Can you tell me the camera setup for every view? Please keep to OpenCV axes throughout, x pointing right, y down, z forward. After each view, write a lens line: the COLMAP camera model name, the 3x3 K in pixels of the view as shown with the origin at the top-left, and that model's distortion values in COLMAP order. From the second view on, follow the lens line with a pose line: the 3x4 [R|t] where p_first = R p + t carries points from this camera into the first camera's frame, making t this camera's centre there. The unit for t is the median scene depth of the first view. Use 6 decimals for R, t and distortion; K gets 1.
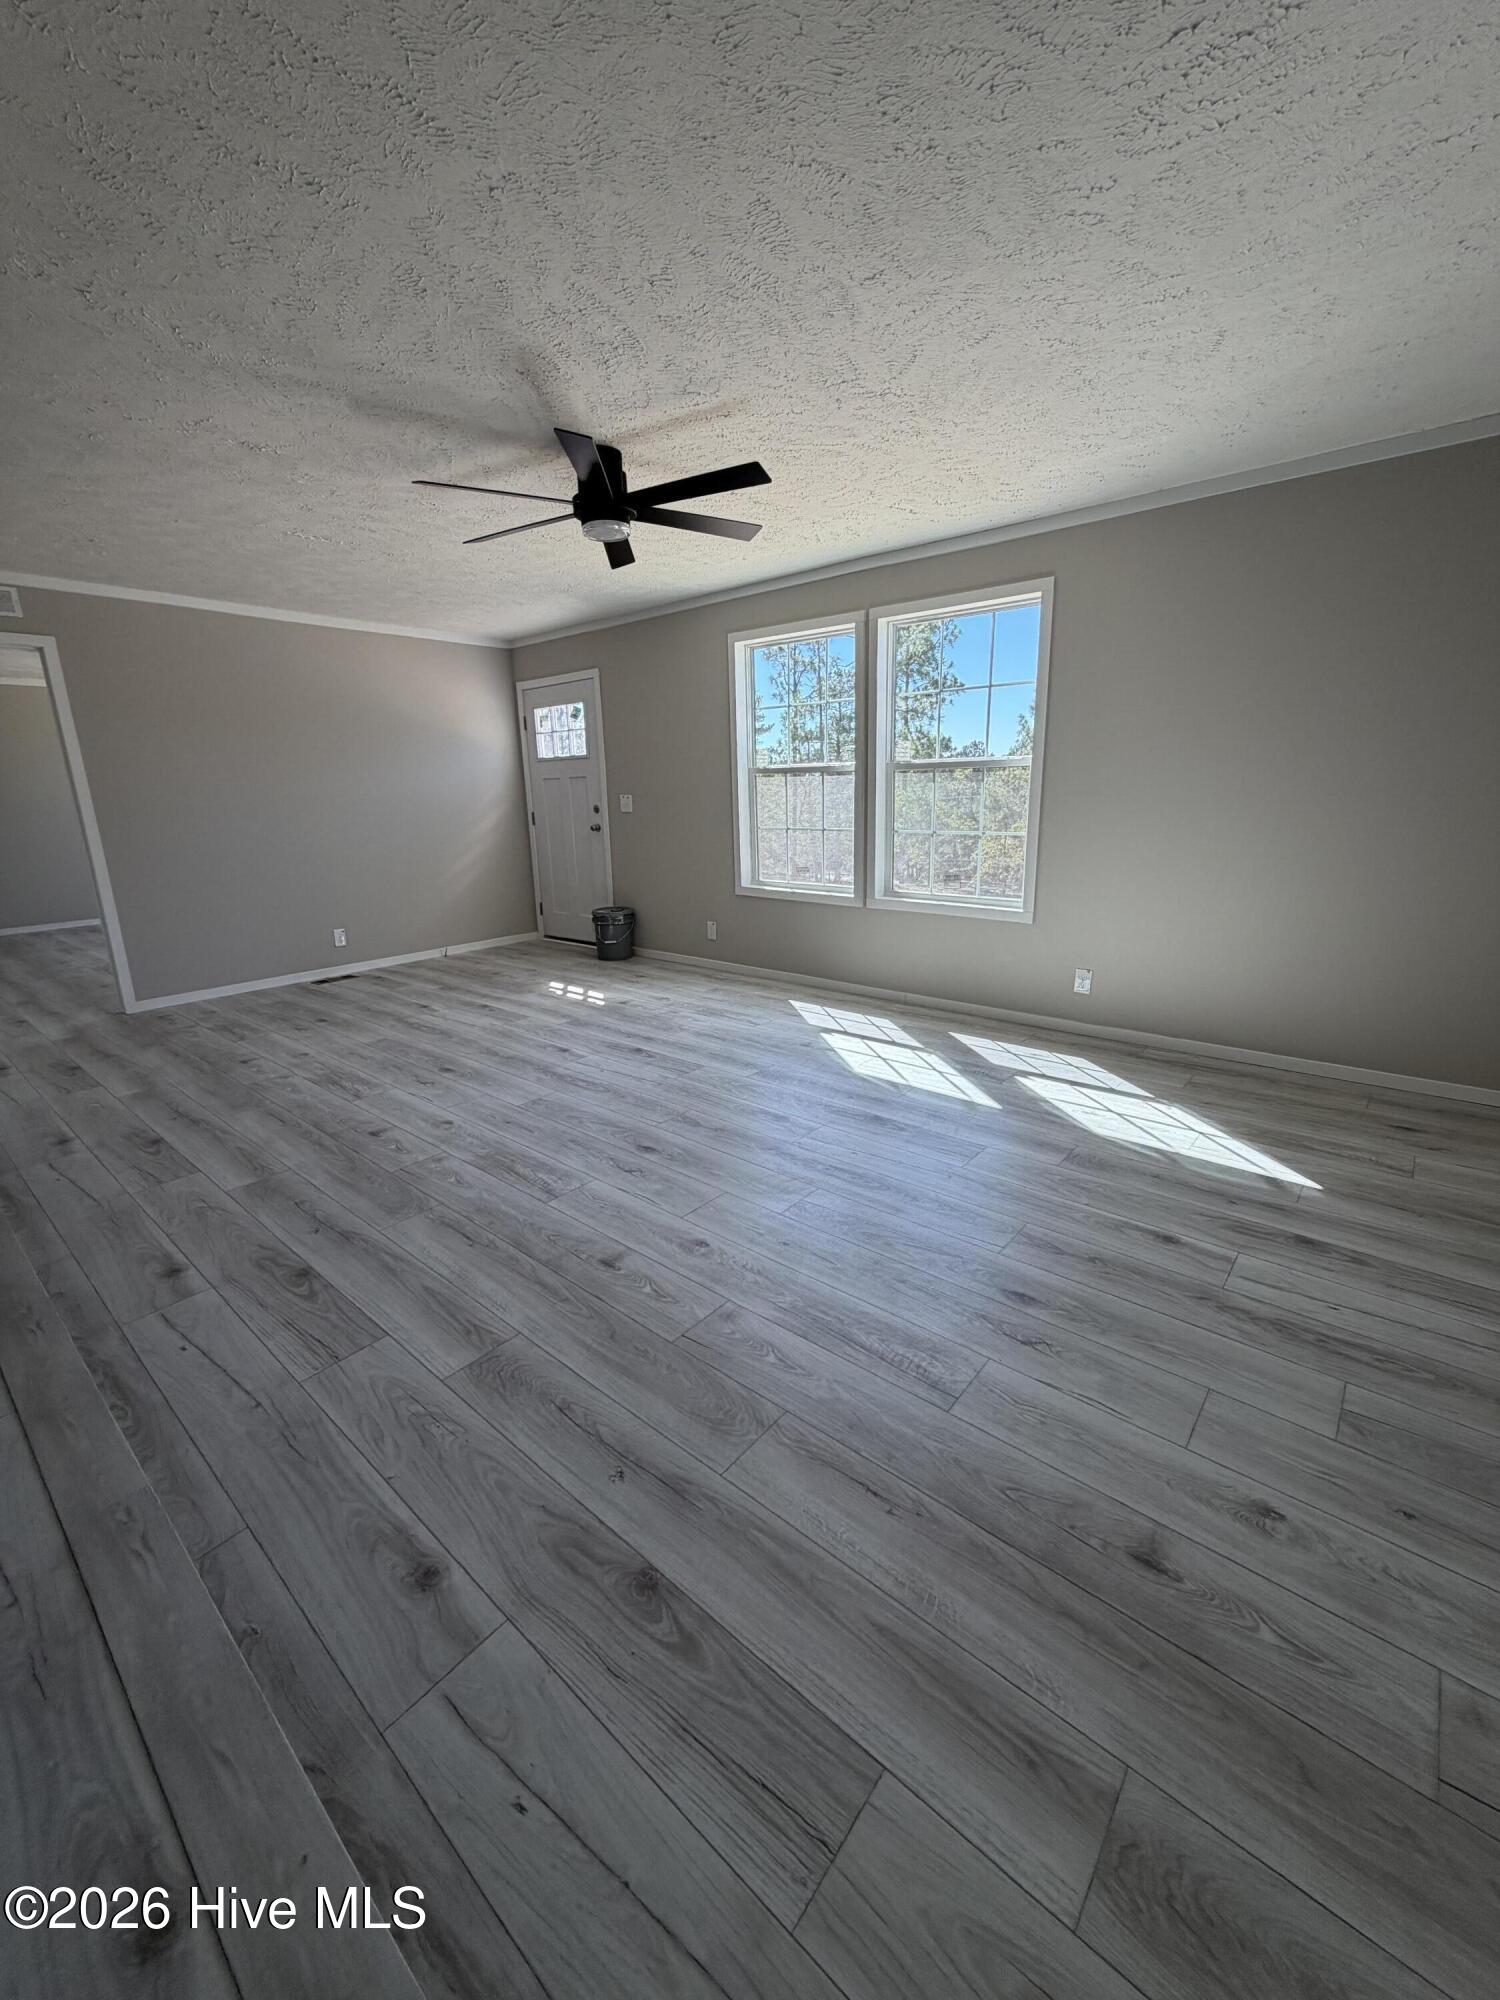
lens RADIAL K [[797.9, 0, 750.7], [0, 797.9, 989.2], [0, 0, 1]] dist [-0.000347, 0.000047]
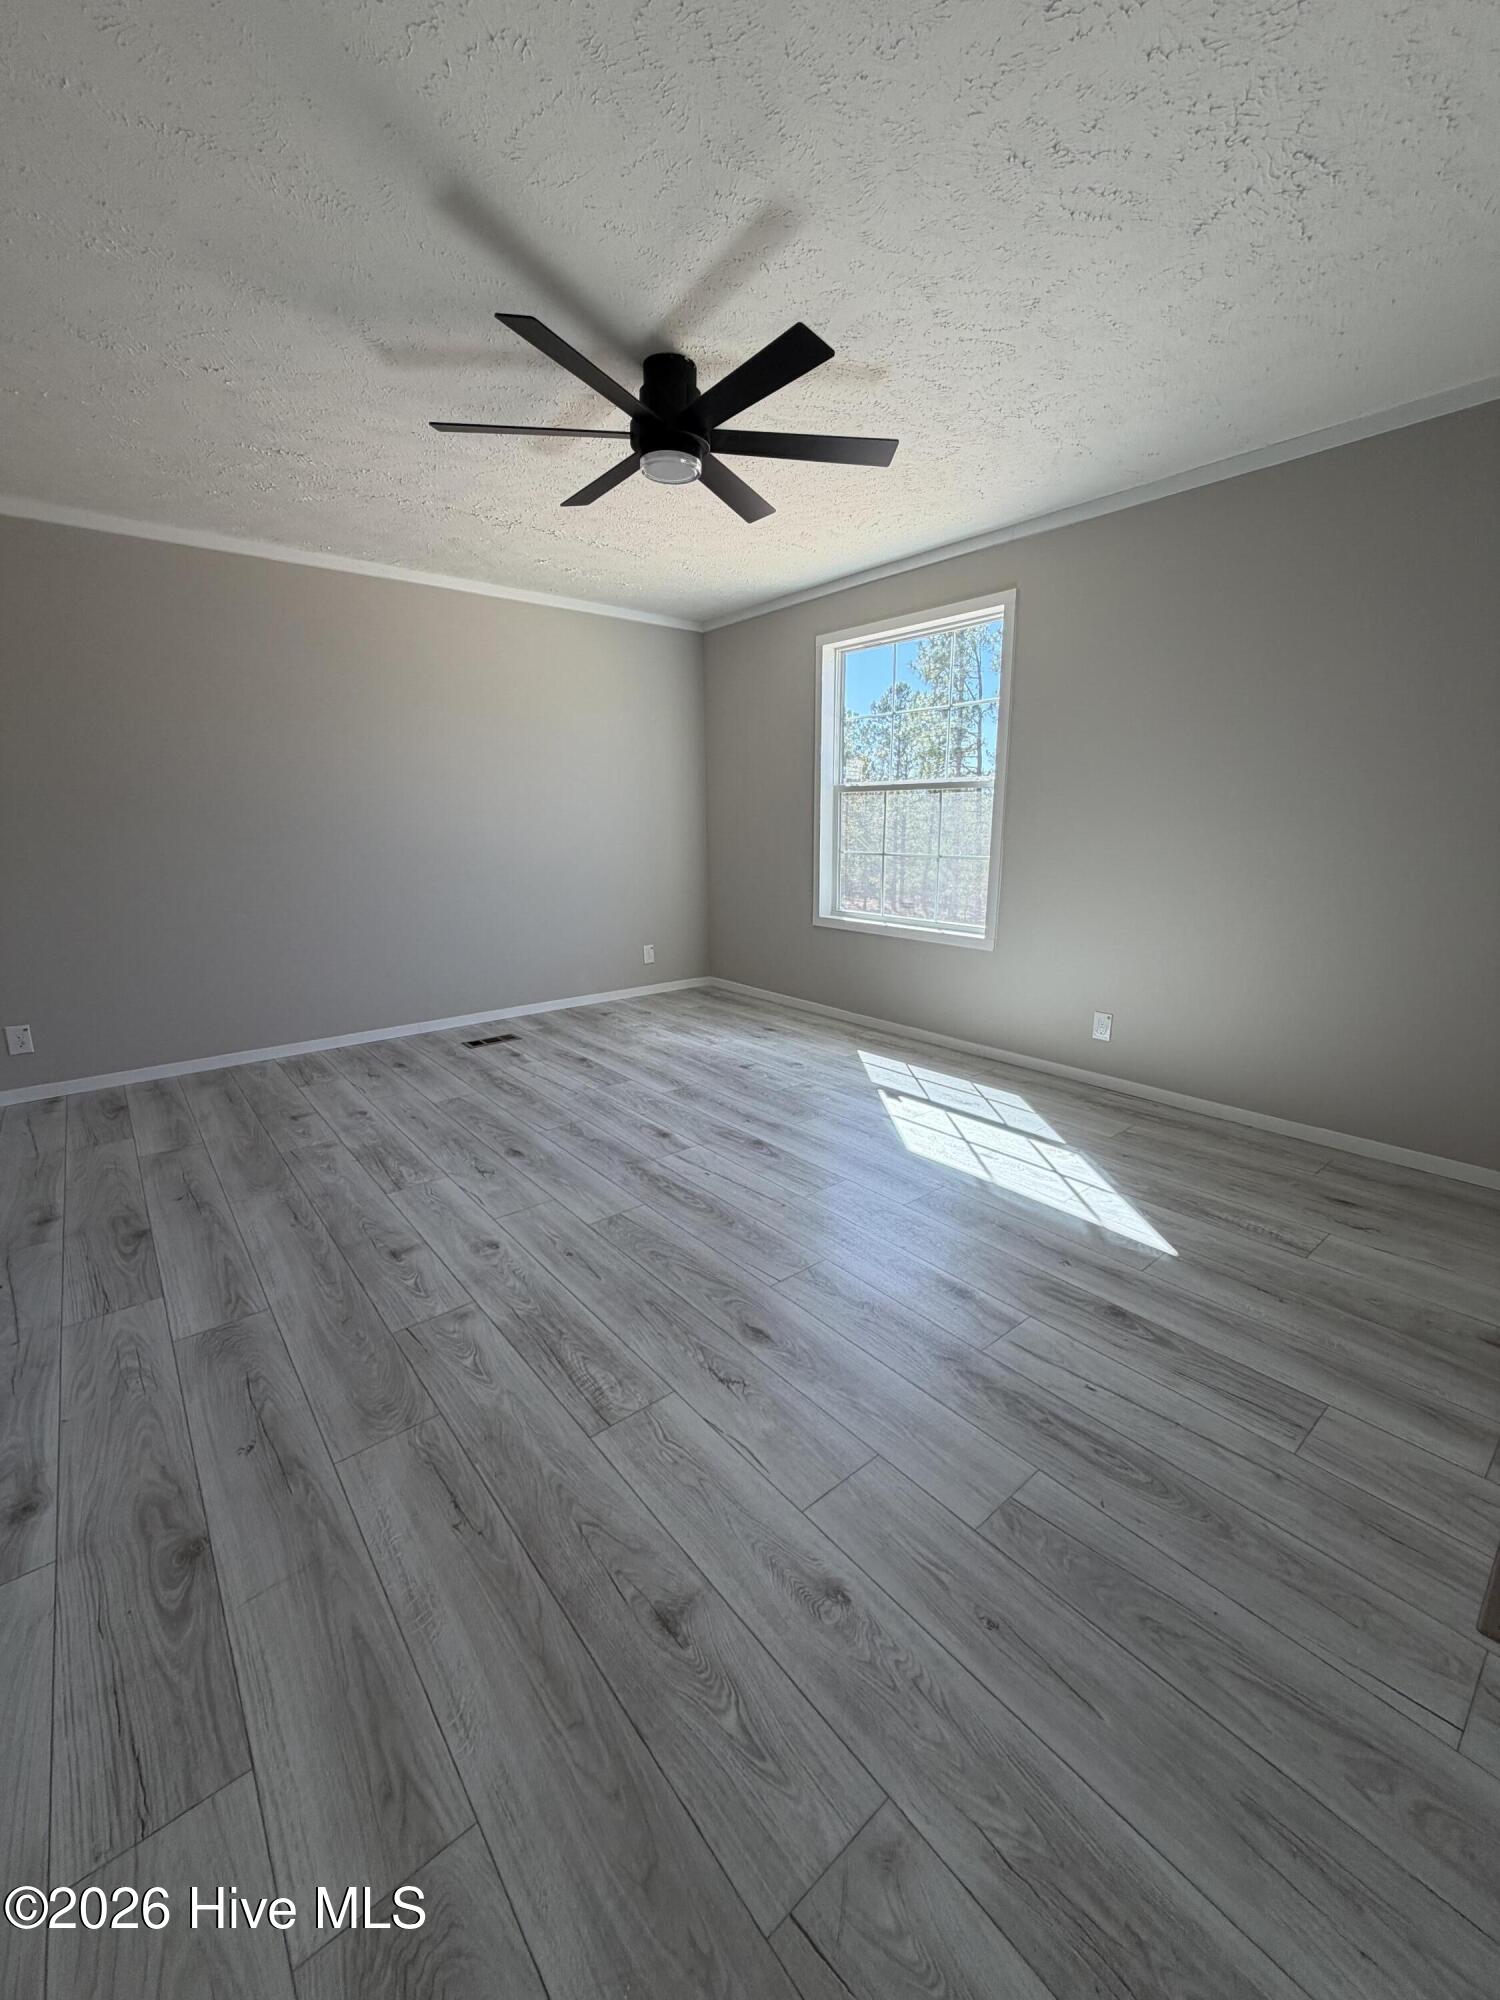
lens RADIAL K [[797.9, 0, 748.2], [0, 797.9, 990.2], [0, 0, 1]] dist [-0.000347, 0.000047]
pose [[0.984158, 0.049139, -0.170347, 0.341234], [-0.054374, 0.998177, -0.026203, 0.003347], [0.168749, 0.035050, 0.985036, 0.037467]]
